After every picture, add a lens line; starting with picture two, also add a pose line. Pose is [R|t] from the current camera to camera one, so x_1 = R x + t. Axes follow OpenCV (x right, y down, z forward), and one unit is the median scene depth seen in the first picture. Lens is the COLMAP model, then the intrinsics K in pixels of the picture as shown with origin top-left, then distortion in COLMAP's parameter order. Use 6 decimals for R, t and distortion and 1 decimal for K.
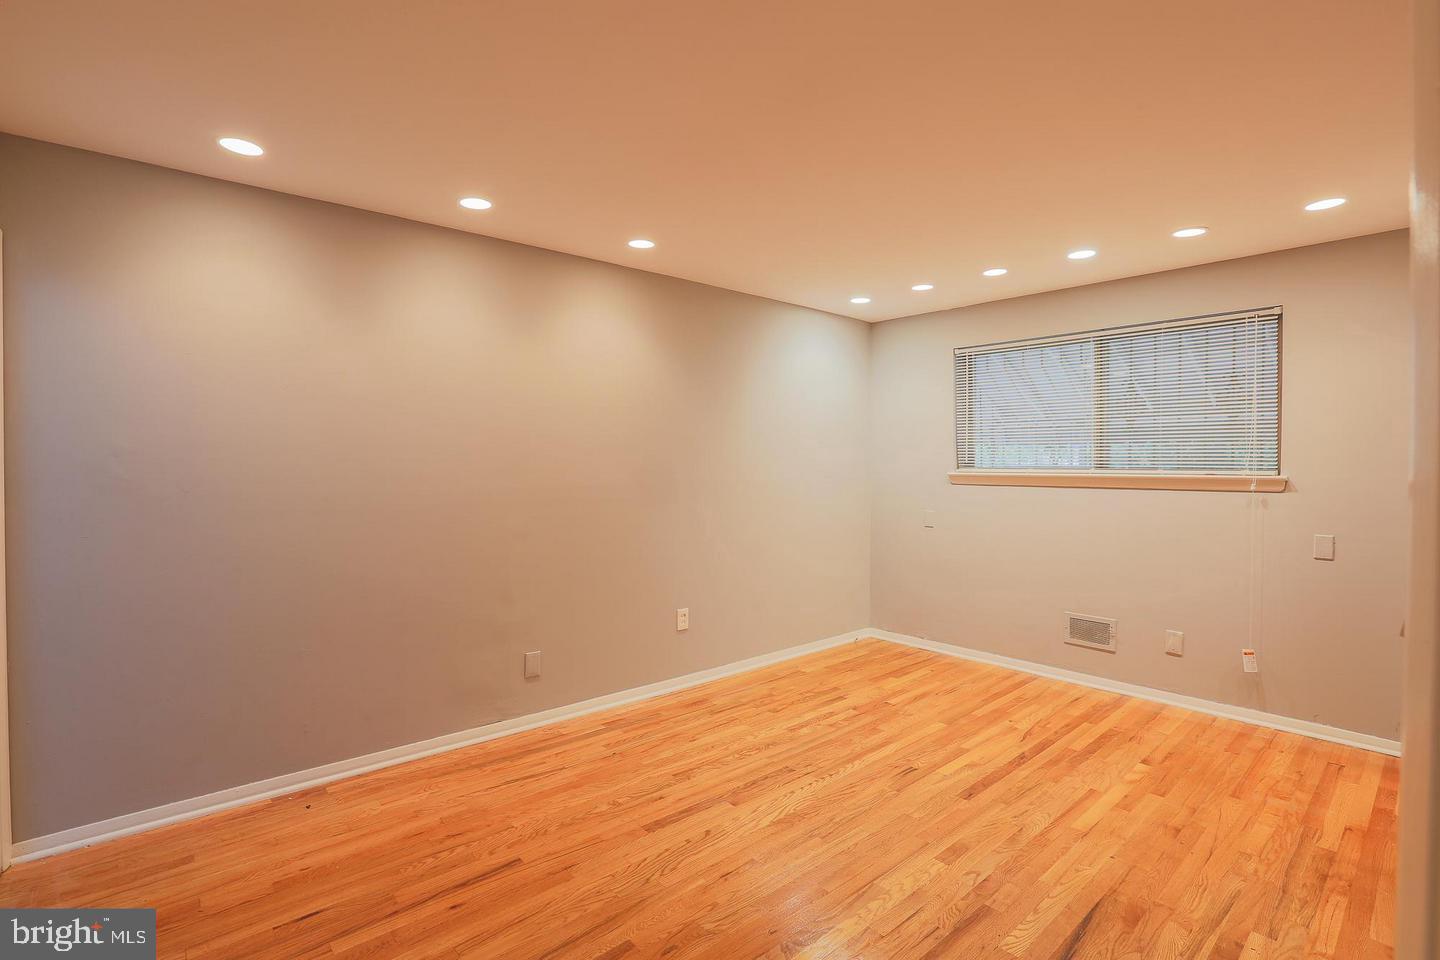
lens RADIAL K [[660.0, 0, 719.9], [0, 660.0, 465.2], [0, 0, 1]] dist [-0.049532, 0.016956]
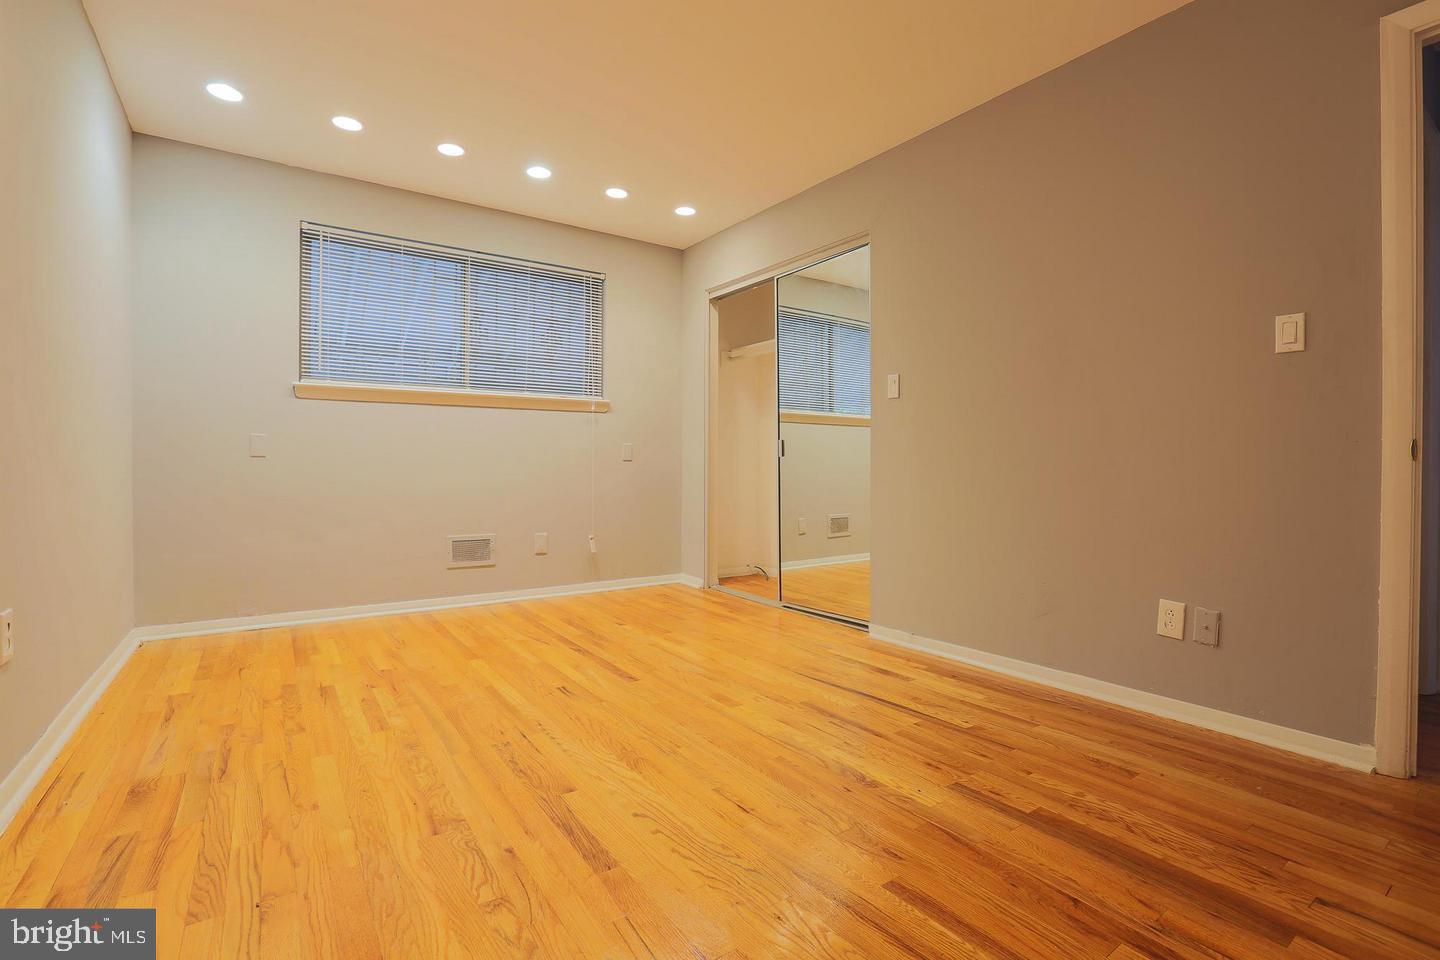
lens RADIAL K [[671.1, 0, 717.6], [0, 671.1, 474.1], [0, 0, 1]] dist [-0.052075, 0.019055]
pose [[0.114718, -0.012083, 0.993325, -0.487960], [0.003086, 0.999926, 0.011807, 0.154624], [-0.993393, 0.001711, 0.114747, 0.615100]]
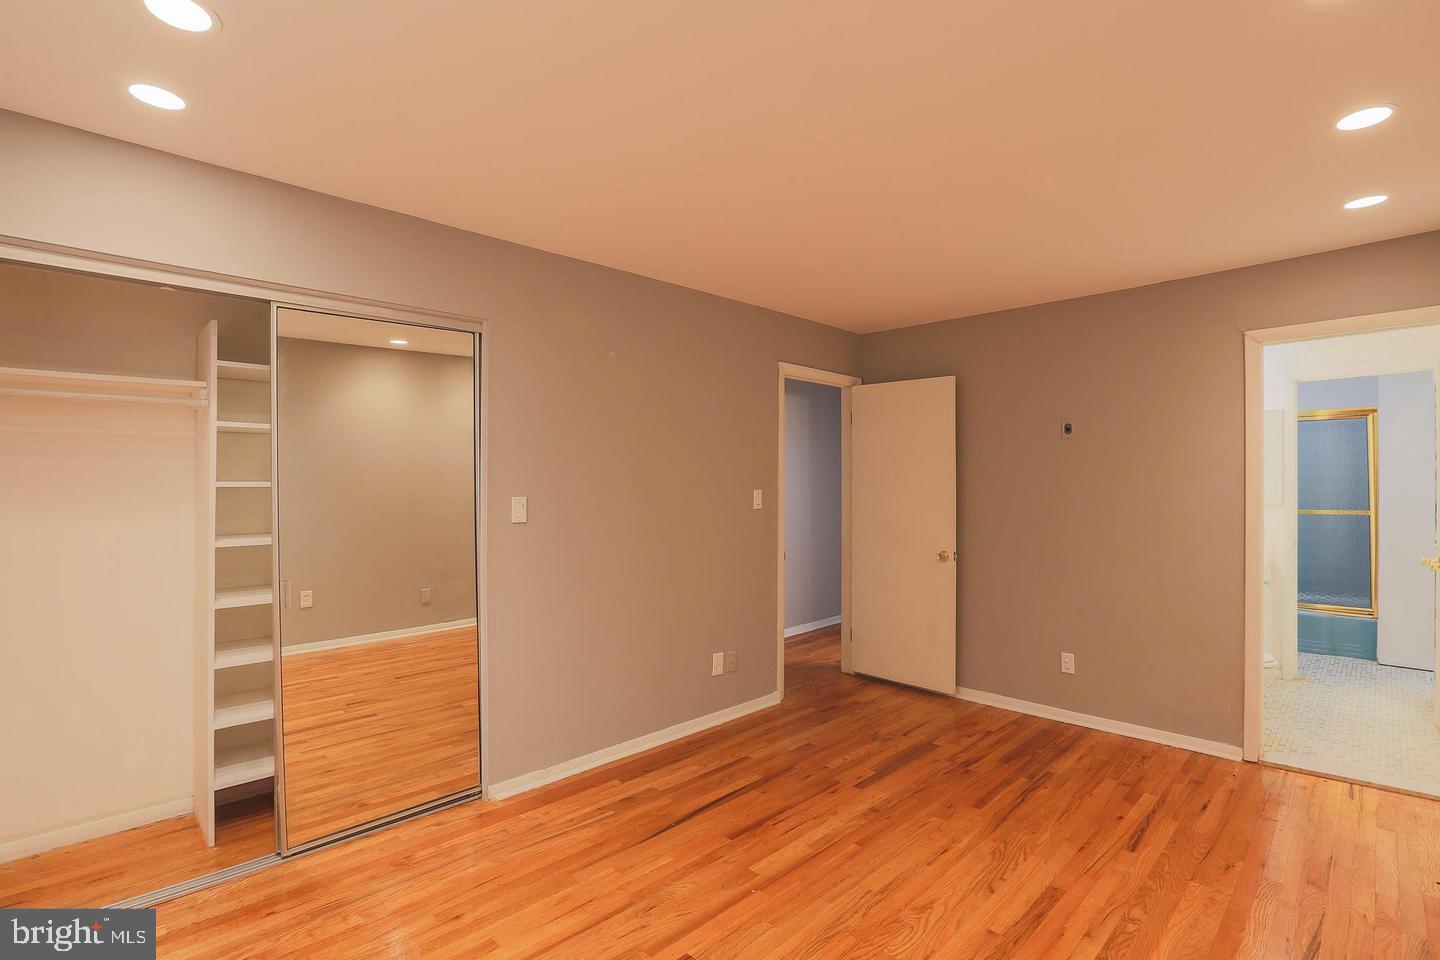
lens RADIAL K [[666.8, 0, 714.5], [0, 666.8, 477.5], [0, 0, 1]] dist [-0.049694, 0.022938]
pose [[-0.998676, -0.006798, -0.050997, 0.314828], [-0.007139, 0.999953, 0.006507, -0.024832], [0.050950, 0.006862, -0.998678, 1.396443]]
